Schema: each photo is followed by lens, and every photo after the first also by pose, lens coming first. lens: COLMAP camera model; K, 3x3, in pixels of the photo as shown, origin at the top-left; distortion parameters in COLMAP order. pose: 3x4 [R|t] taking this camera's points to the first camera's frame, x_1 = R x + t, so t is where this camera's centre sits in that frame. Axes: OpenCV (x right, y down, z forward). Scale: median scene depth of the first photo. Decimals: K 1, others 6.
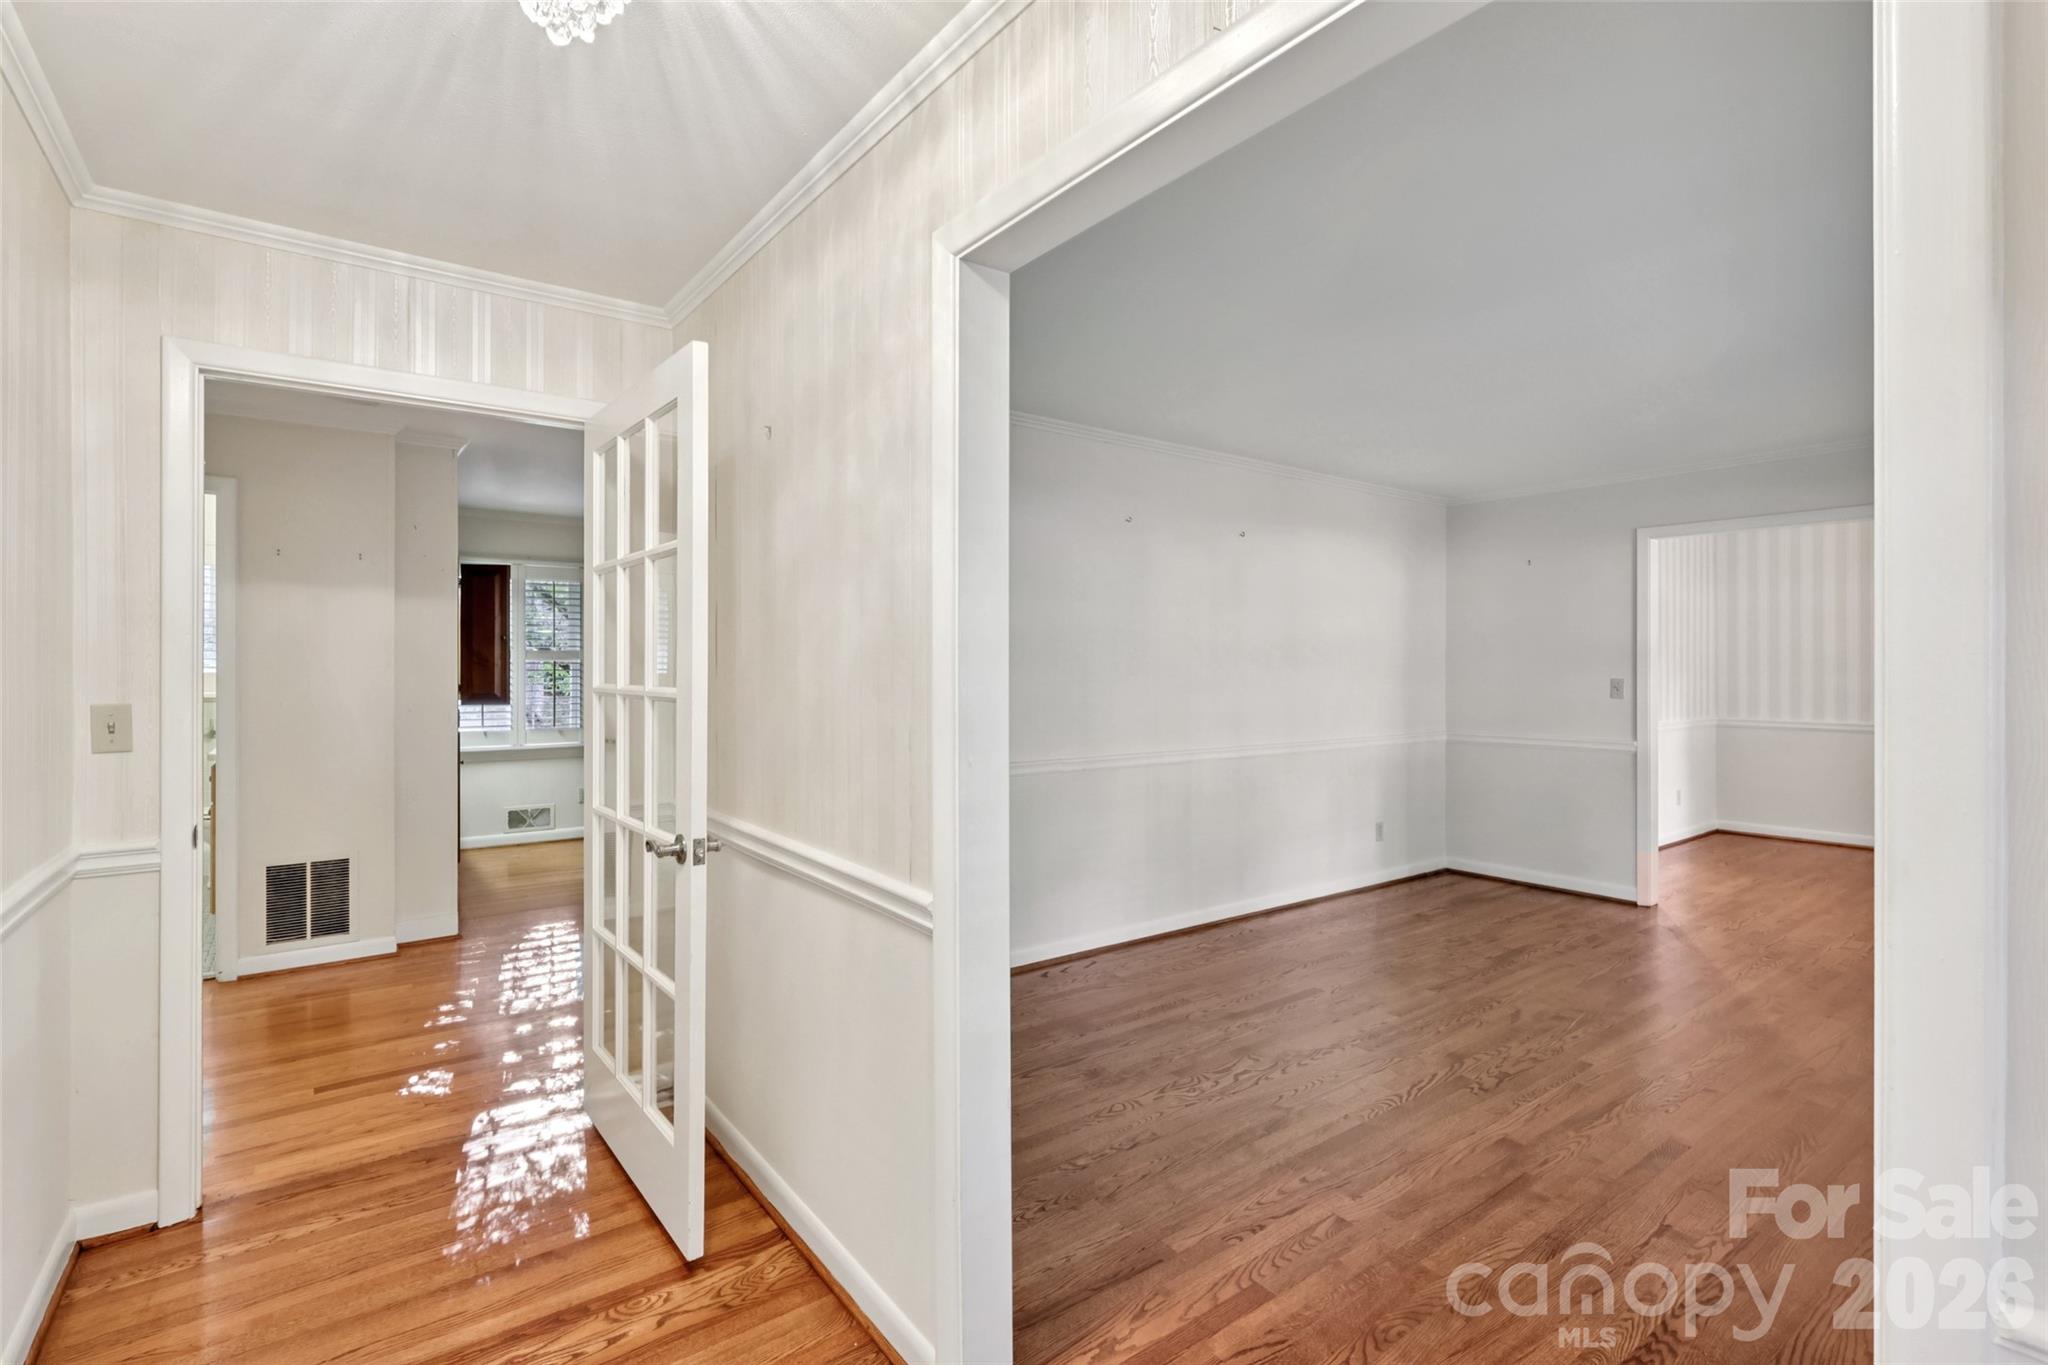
lens RADIAL K [[947.8, 0, 1019.9], [0, 947.8, 671.1], [0, 0, 1]] dist [-0.004113, 0.001001]
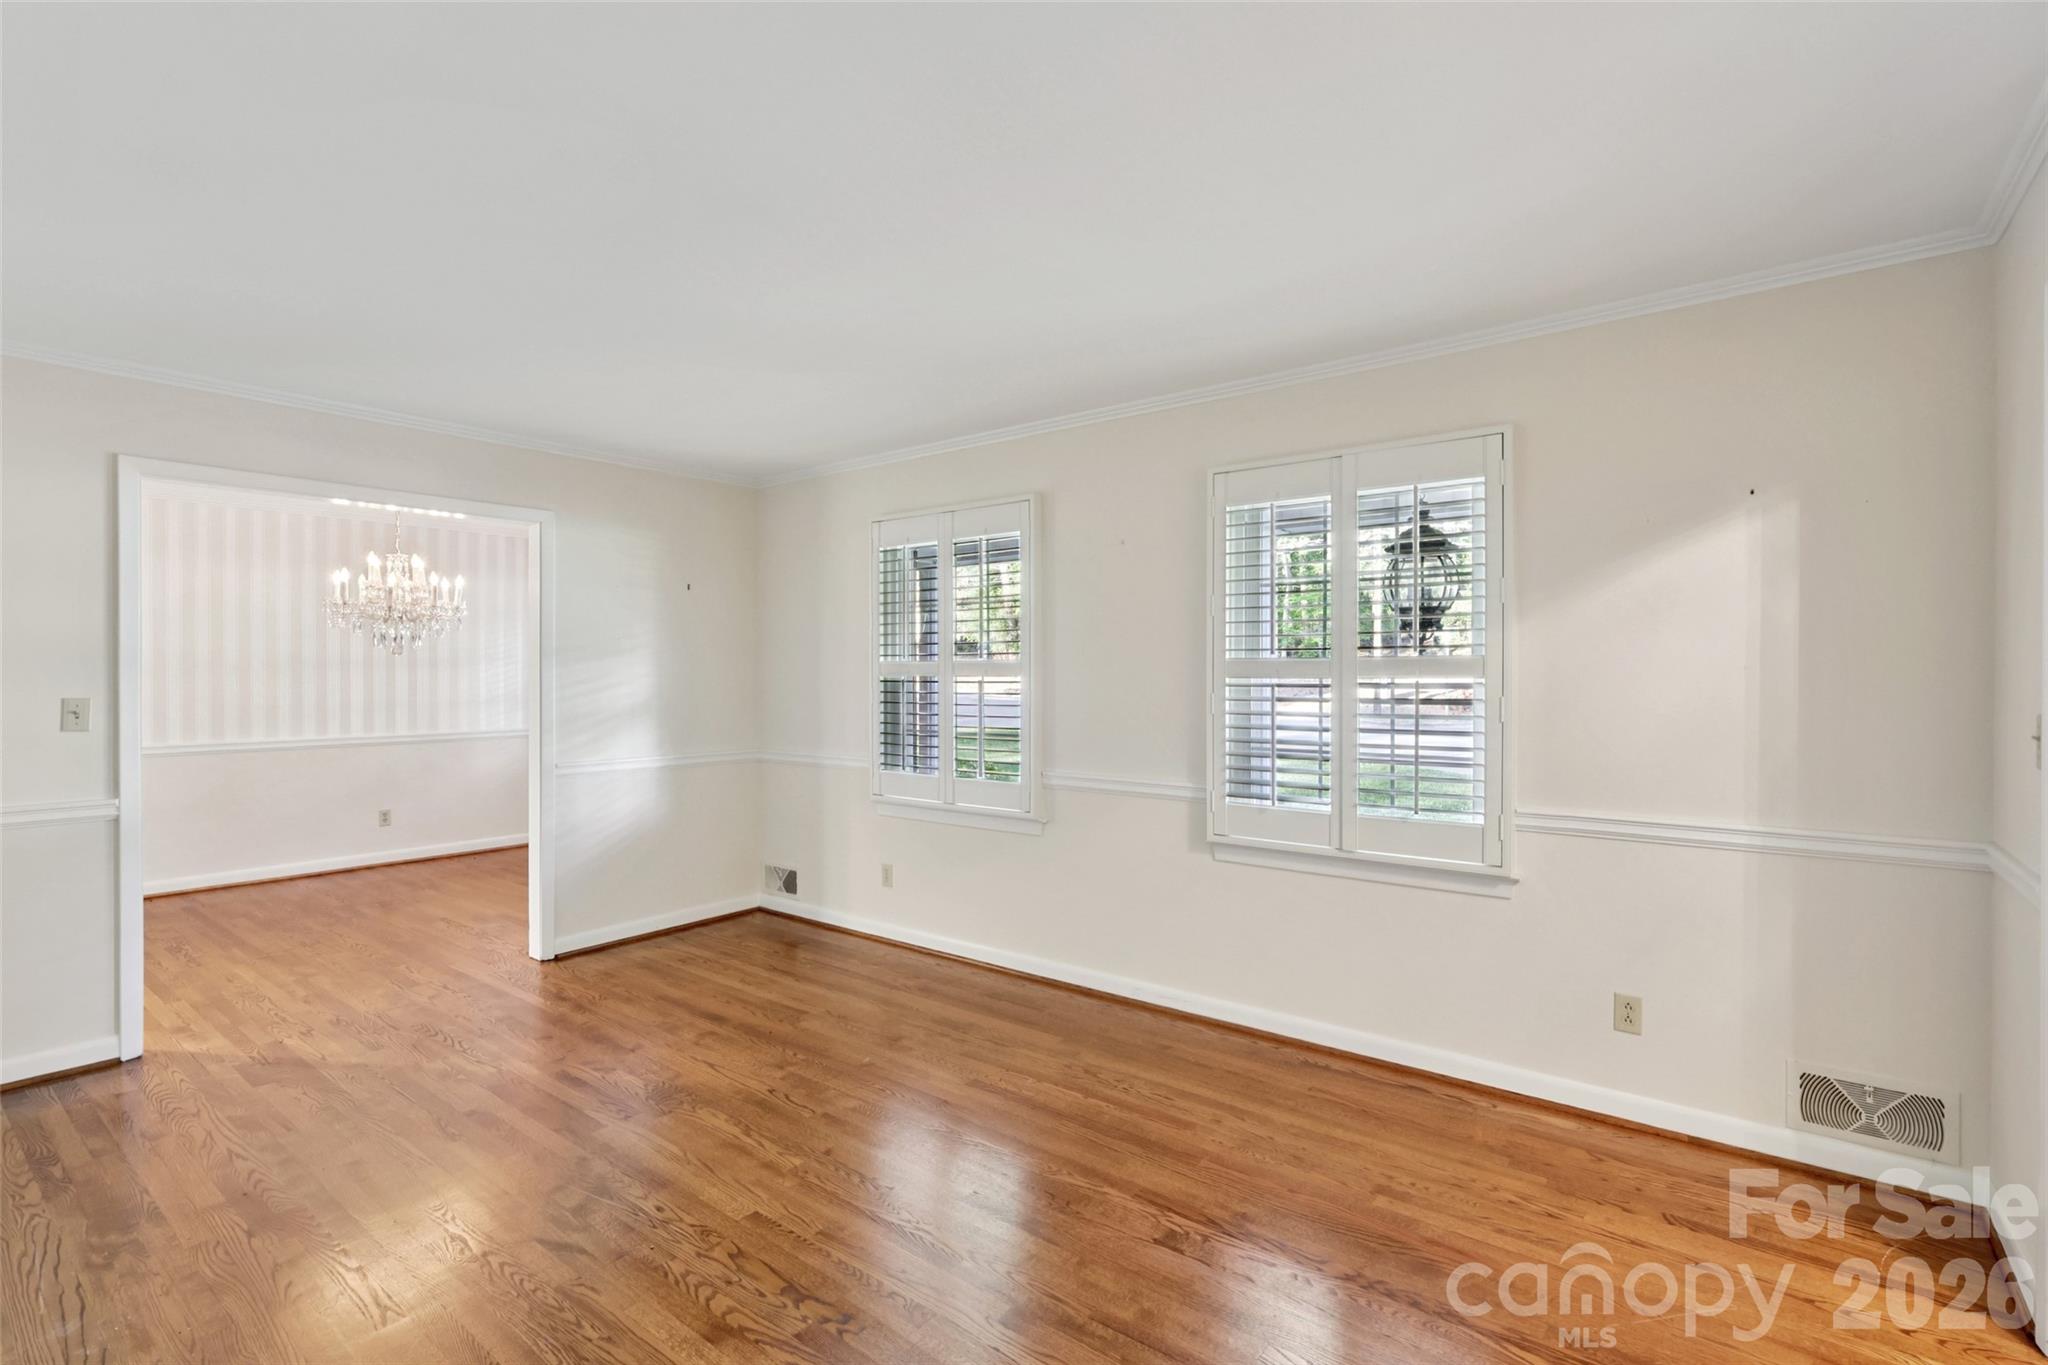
lens RADIAL K [[947.8, 0, 1024.4], [0, 947.8, 683.6], [0, 0, 1]] dist [-0.004113, 0.001001]
pose [[-0.265576, -0.008475, 0.964053, -0.113619], [0.001290, 0.999957, 0.009146, -0.006682], [-0.964089, 0.003672, -0.265553, 0.662589]]
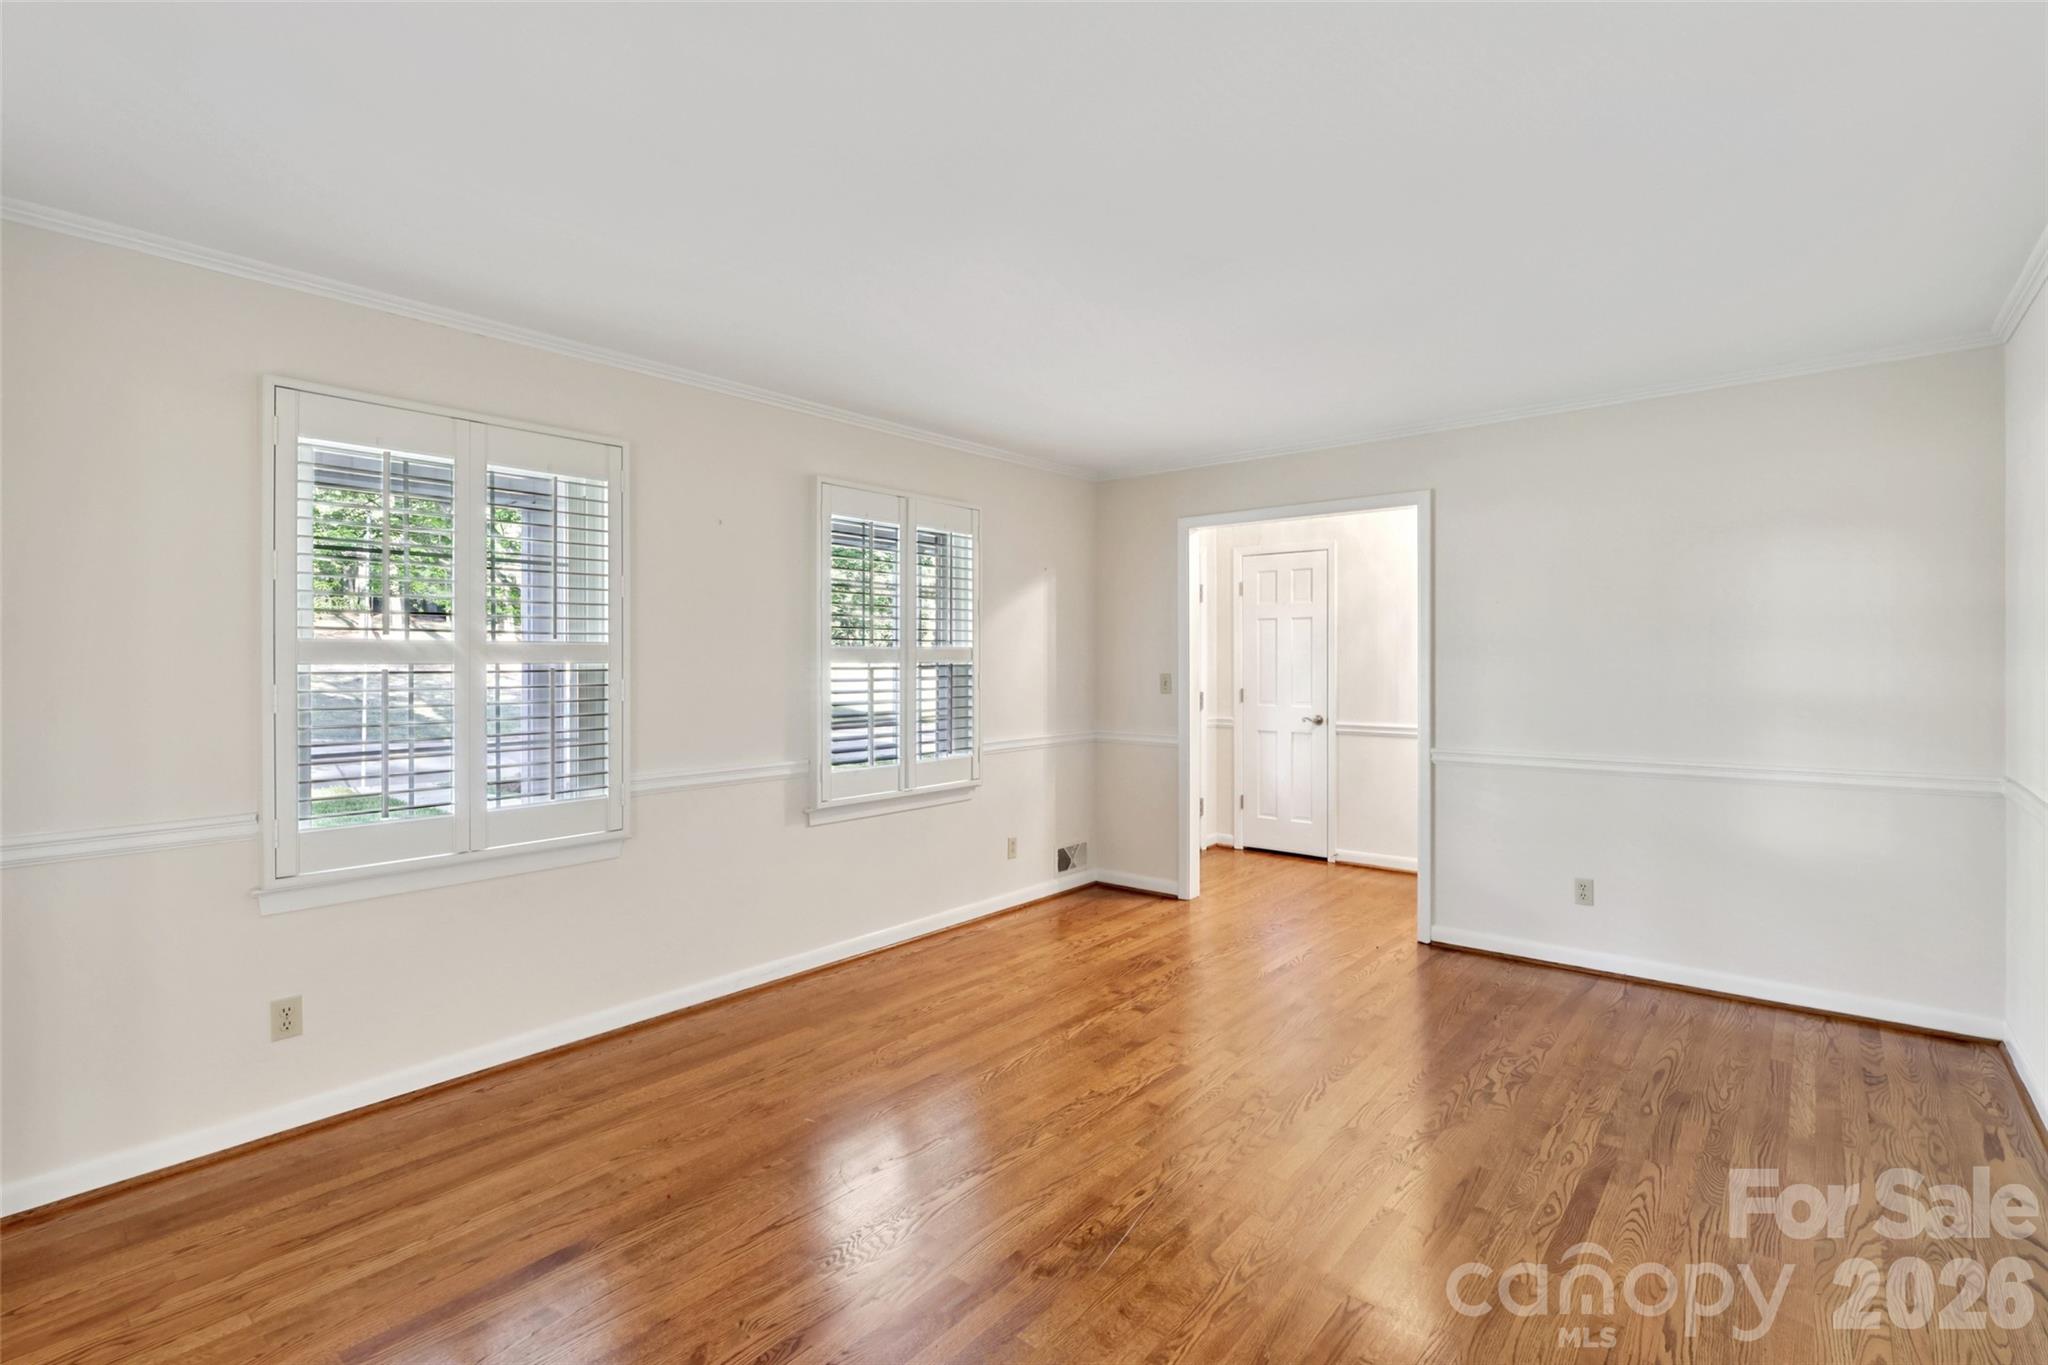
lens RADIAL K [[947.8, 0, 1037.9], [0, 947.8, 668.3], [0, 0, 1]] dist [-0.004113, 0.001001]
pose [[-0.969956, 0.003855, -0.243248, 0.585303], [0.001182, 0.999937, 0.011135, -0.008835], [0.243276, 0.010513, -0.969900, 1.183999]]
